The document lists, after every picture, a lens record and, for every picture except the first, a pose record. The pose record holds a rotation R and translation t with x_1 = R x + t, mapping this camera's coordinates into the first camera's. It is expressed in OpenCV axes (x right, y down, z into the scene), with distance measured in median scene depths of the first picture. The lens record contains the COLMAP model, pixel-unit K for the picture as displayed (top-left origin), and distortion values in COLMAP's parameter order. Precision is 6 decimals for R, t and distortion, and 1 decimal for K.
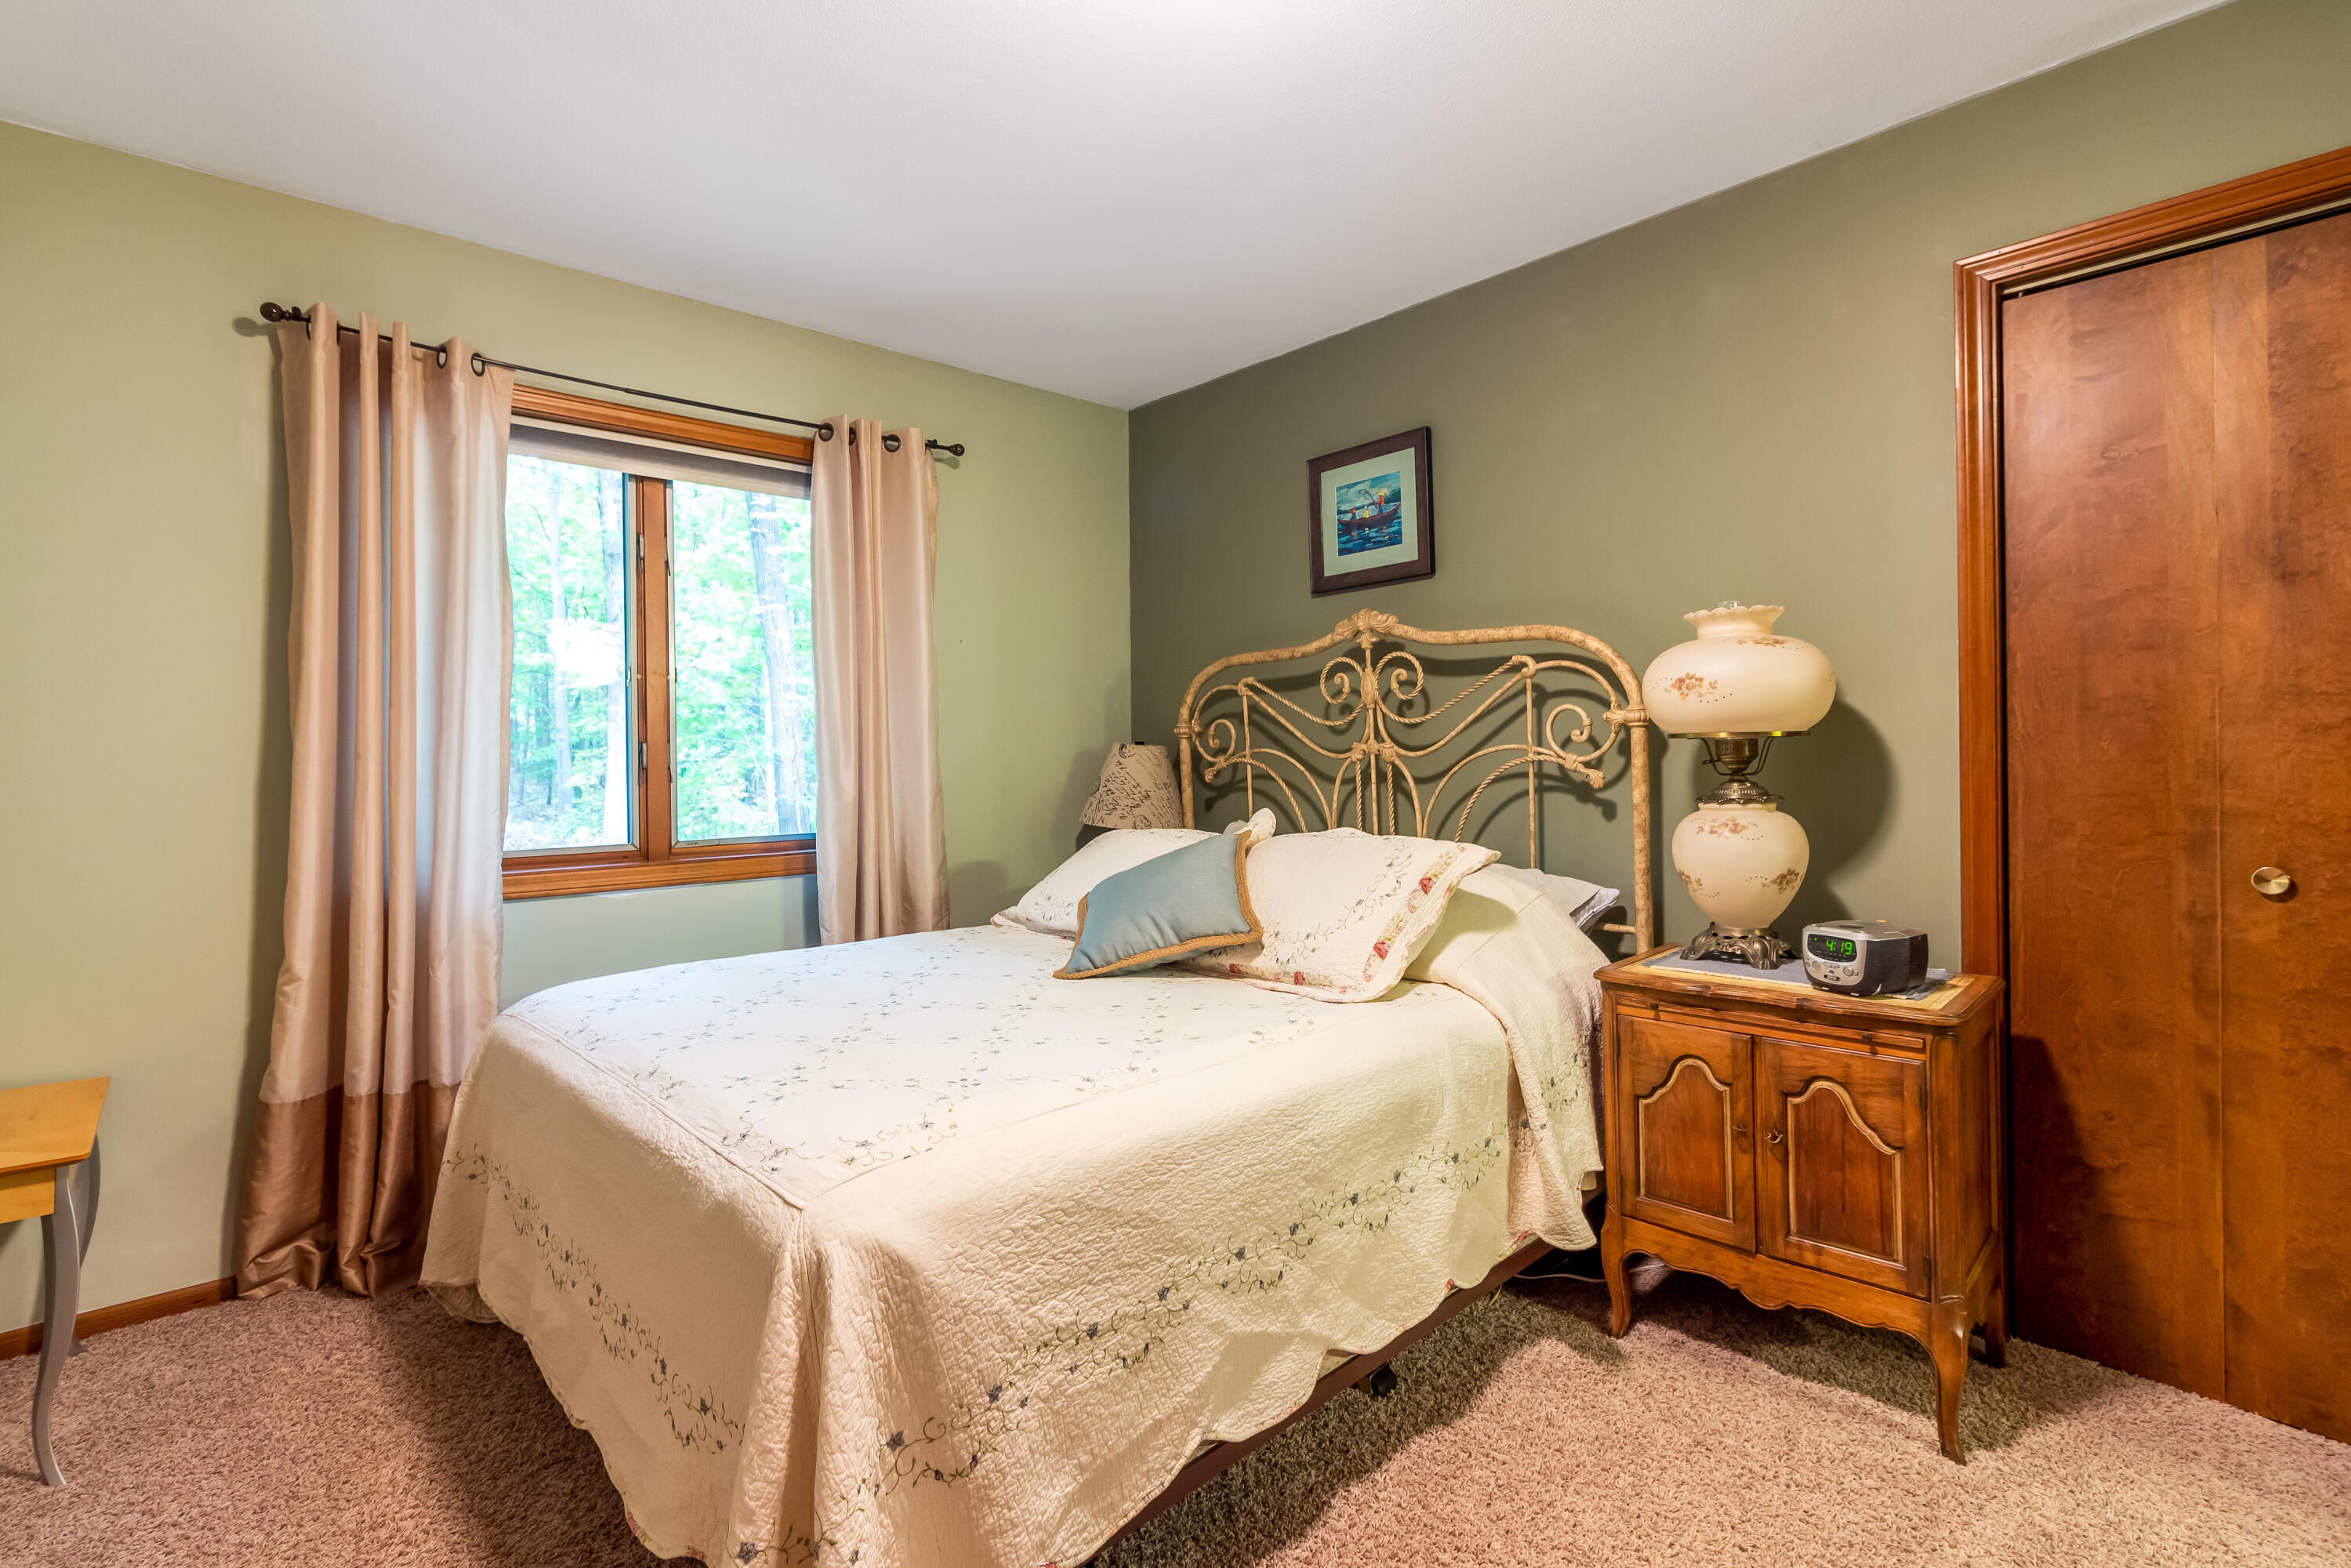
lens RADIAL K [[1103.6, 0, 1181.2], [0, 1103.6, 743.1], [0, 0, 1]] dist [0.000150, -0.000127]
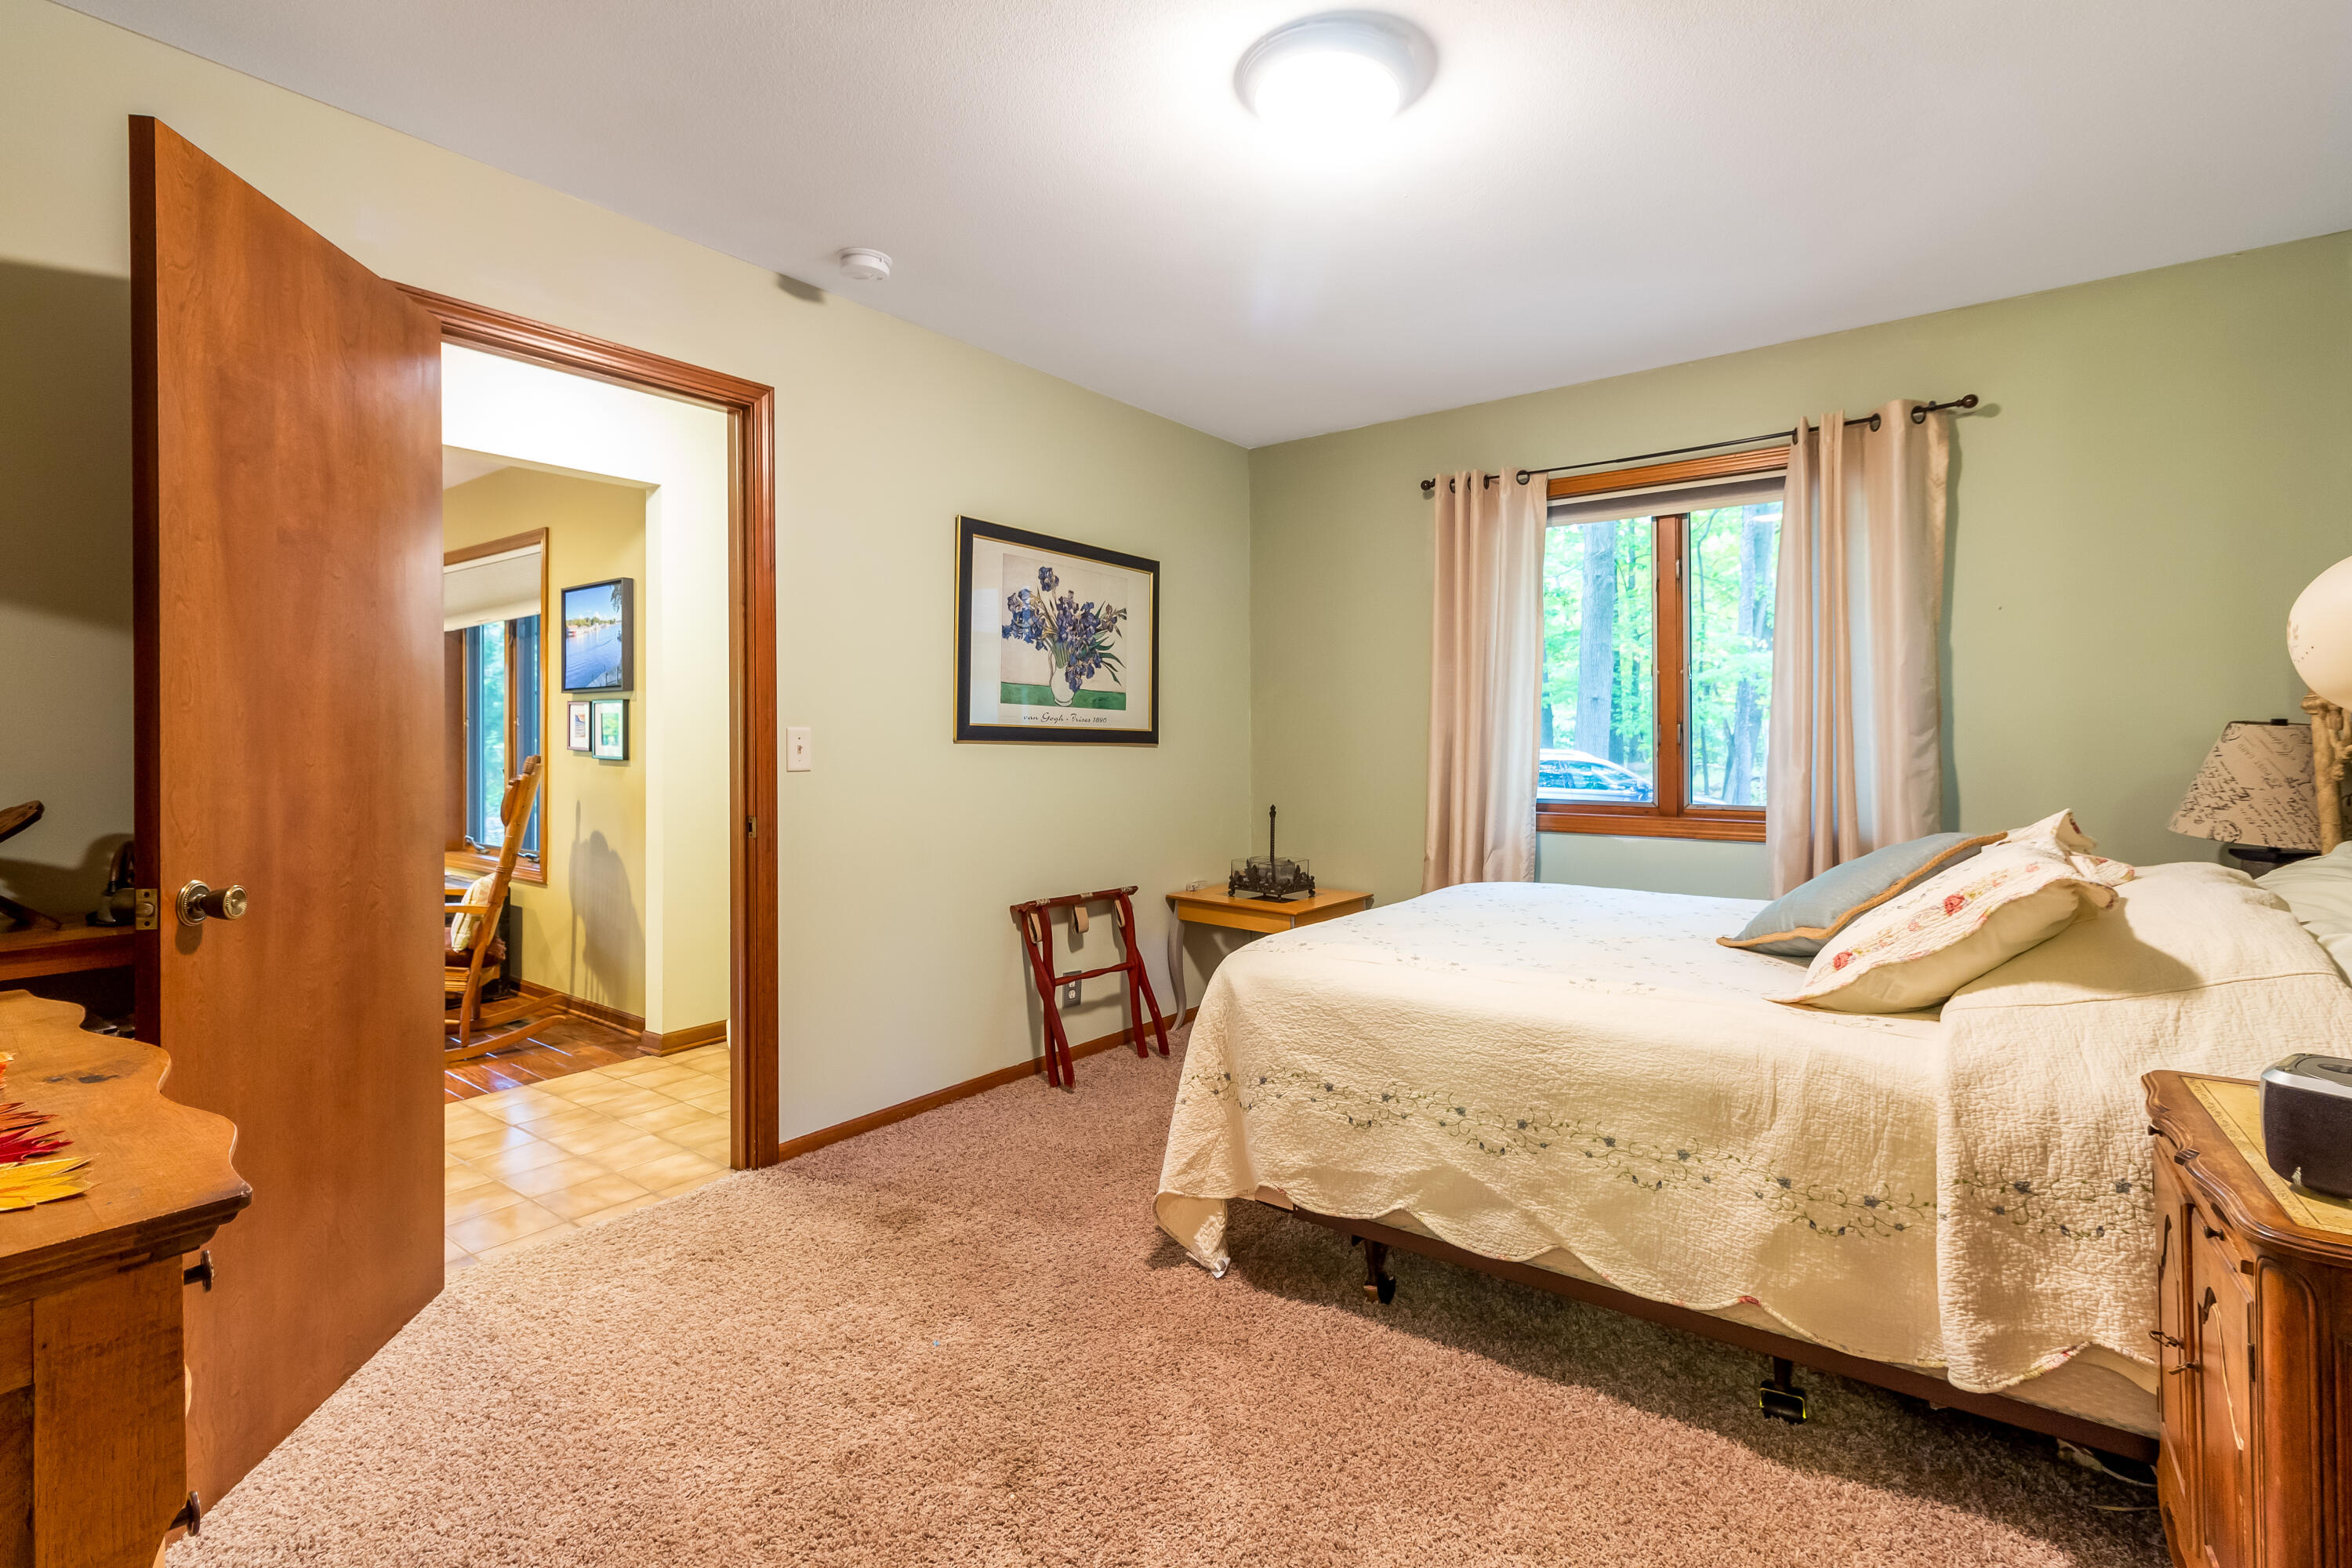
lens RADIAL K [[1104.0, 0, 1181.7], [0, 1104.0, 743.1], [0, 0, 1]] dist [0.000150, -0.000127]
pose [[0.178545, 0.015217, -0.983814, 1.088797], [0.008451, 0.999820, 0.016998, -0.008528], [0.983895, -0.011349, 0.178384, 0.359742]]
